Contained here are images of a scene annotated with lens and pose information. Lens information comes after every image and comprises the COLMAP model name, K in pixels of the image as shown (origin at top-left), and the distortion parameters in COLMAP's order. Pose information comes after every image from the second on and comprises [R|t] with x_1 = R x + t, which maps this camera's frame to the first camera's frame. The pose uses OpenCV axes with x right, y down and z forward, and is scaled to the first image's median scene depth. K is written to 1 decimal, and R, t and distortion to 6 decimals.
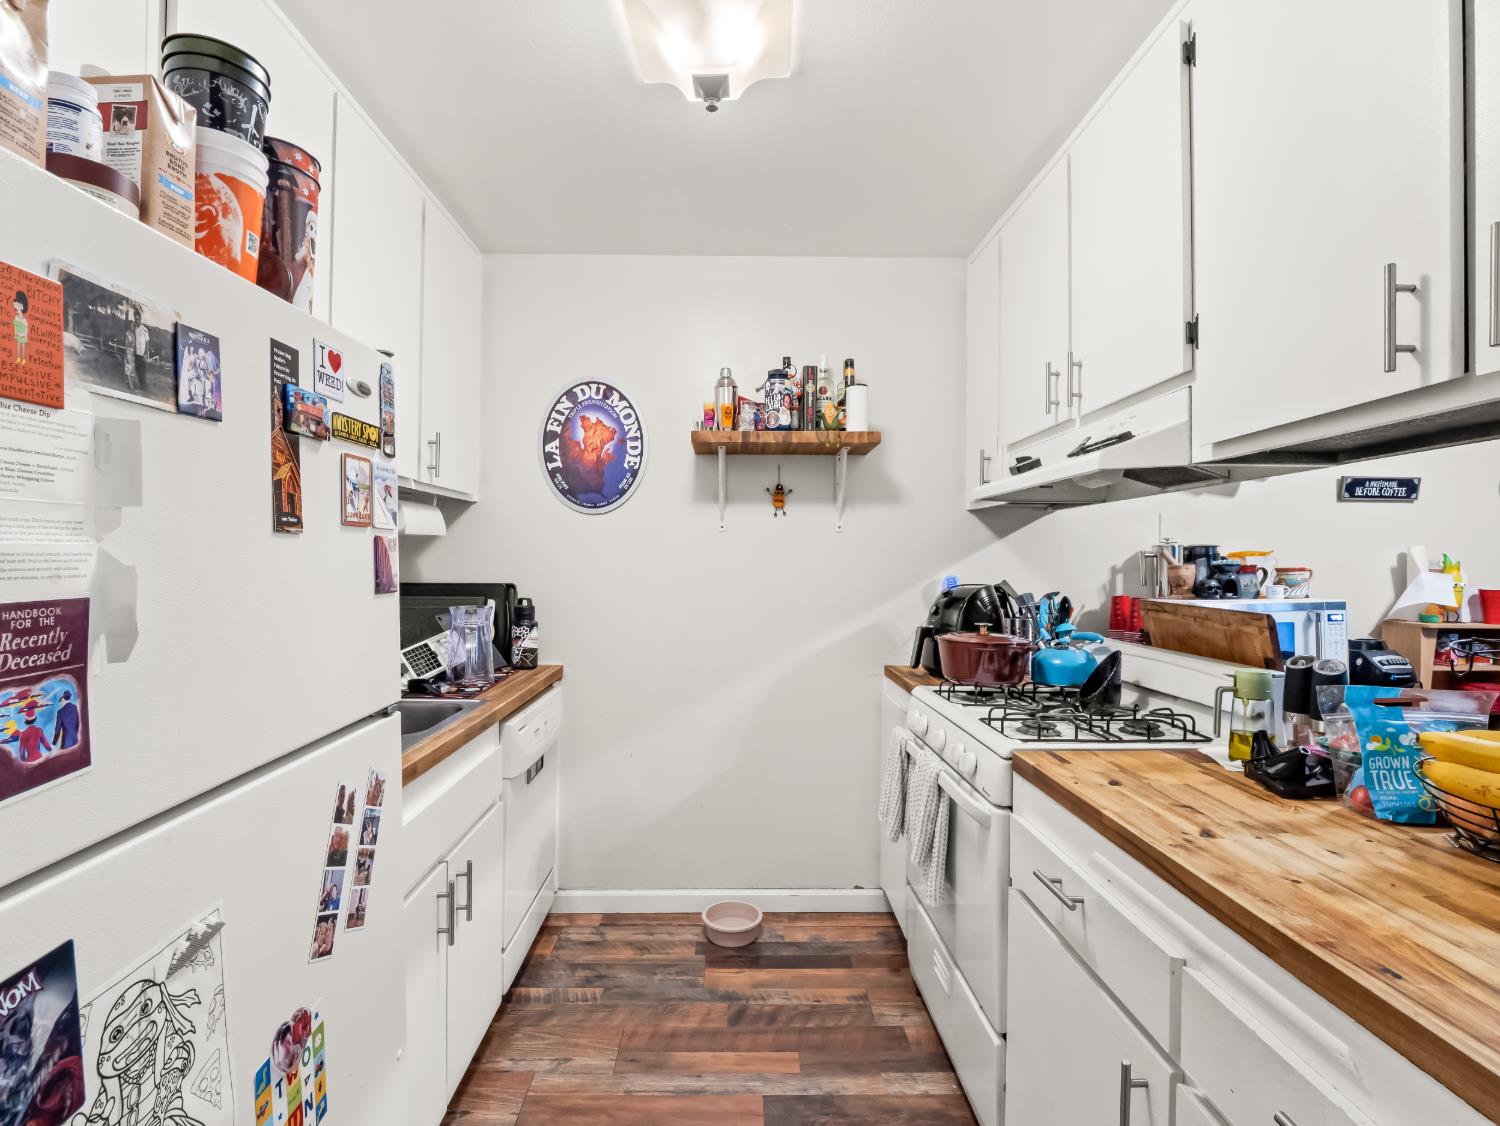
lens RADIAL K [[720.2, 0, 750.0], [0, 720.2, 563.0], [0, 0, 1]] dist [0.034915, -0.030128]
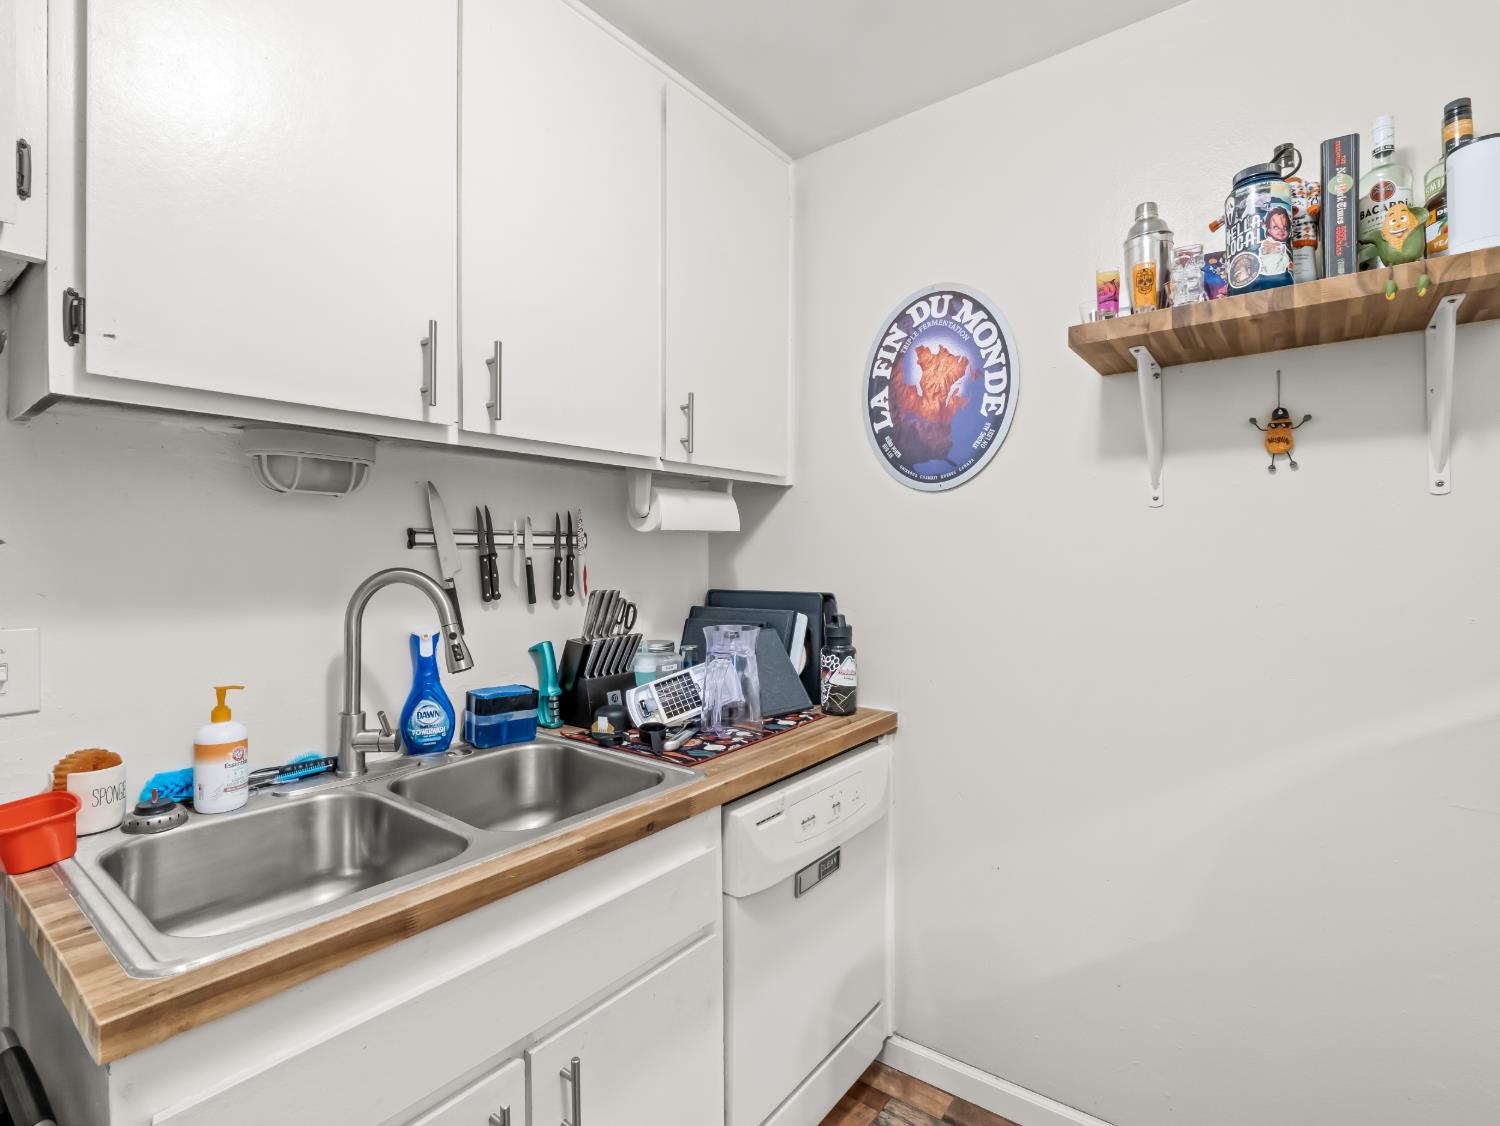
lens RADIAL K [[716.0, 0, 774.8], [0, 716.0, 563.5], [0, 0, 1]] dist [-0.003255, -0.000301]
pose [[0.787738, -0.009580, -0.615935, 0.073686], [0.011610, 0.999932, -0.000704, -0.002109], [0.615901, -0.006596, 0.787796, 0.393441]]
